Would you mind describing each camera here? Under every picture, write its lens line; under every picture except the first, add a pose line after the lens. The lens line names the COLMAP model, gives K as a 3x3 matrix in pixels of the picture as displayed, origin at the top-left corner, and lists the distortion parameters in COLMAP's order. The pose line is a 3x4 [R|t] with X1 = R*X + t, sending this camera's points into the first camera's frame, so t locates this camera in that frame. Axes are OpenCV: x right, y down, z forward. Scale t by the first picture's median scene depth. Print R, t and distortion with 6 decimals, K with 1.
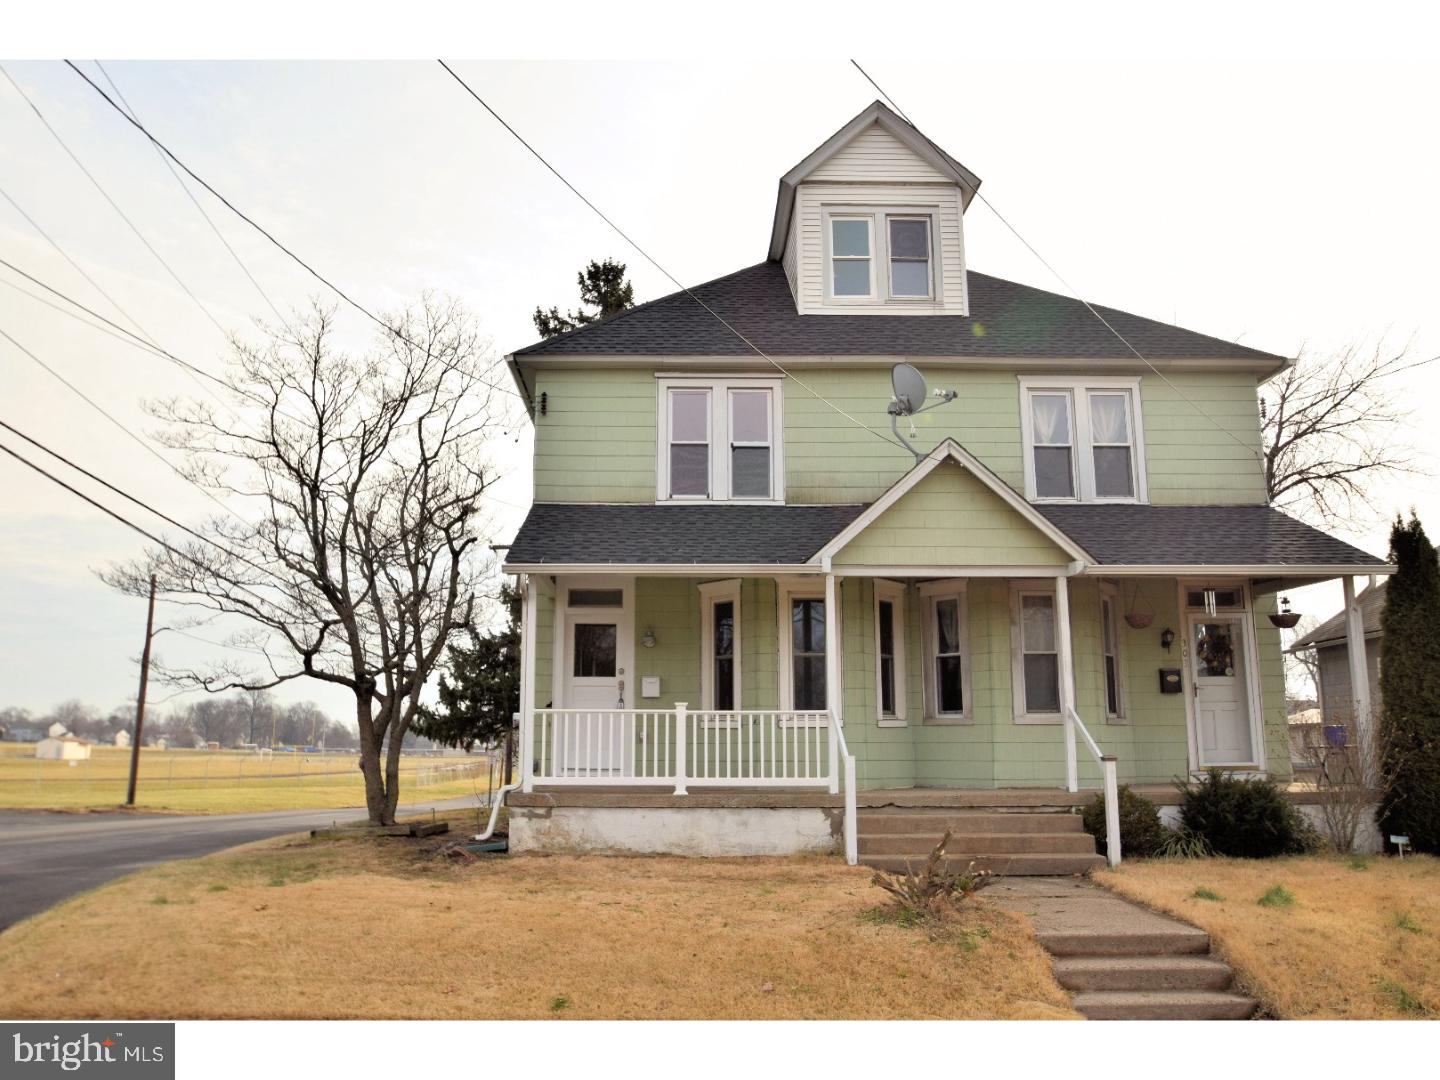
lens RADIAL K [[1111.3, 0, 720.0], [0, 1111.3, 540.0], [0, 0, 1]] dist [-0.045908, 0.003436]
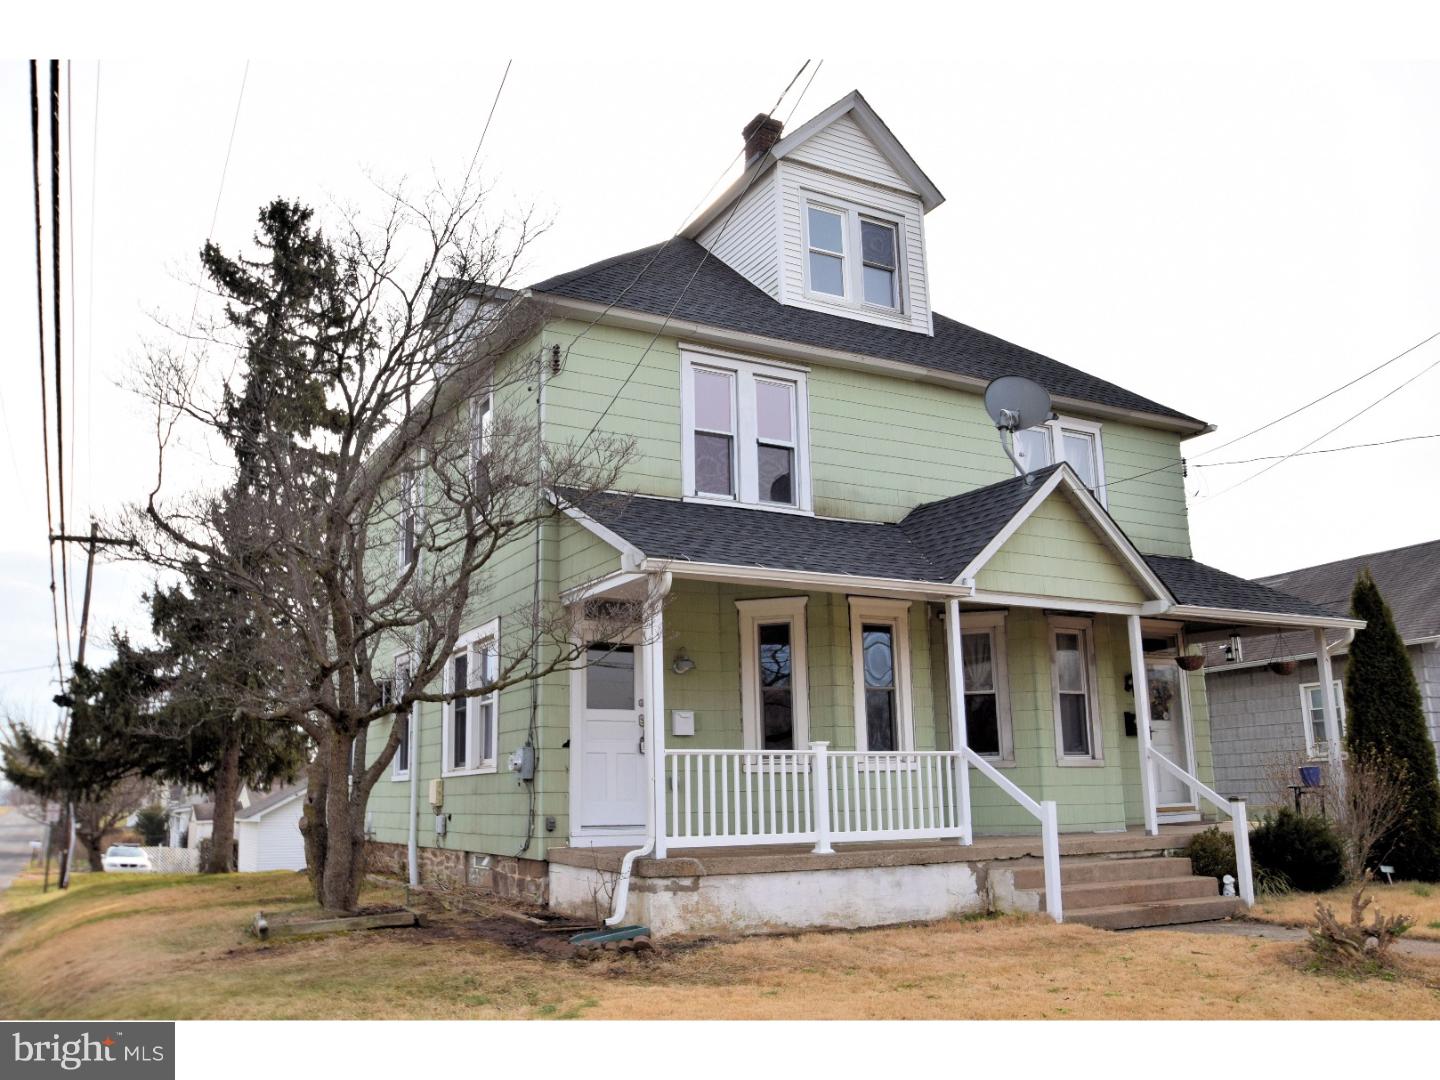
lens RADIAL K [[1178.0, 0, 720.0], [0, 1178.0, 540.0], [0, 0, 1]] dist [-0.044481, 0.000572]
pose [[0.884592, 0.084466, 0.458653, -0.461362], [-0.071167, 0.996392, -0.046238, 0.037770], [-0.460904, 0.008261, 0.887412, 0.226070]]
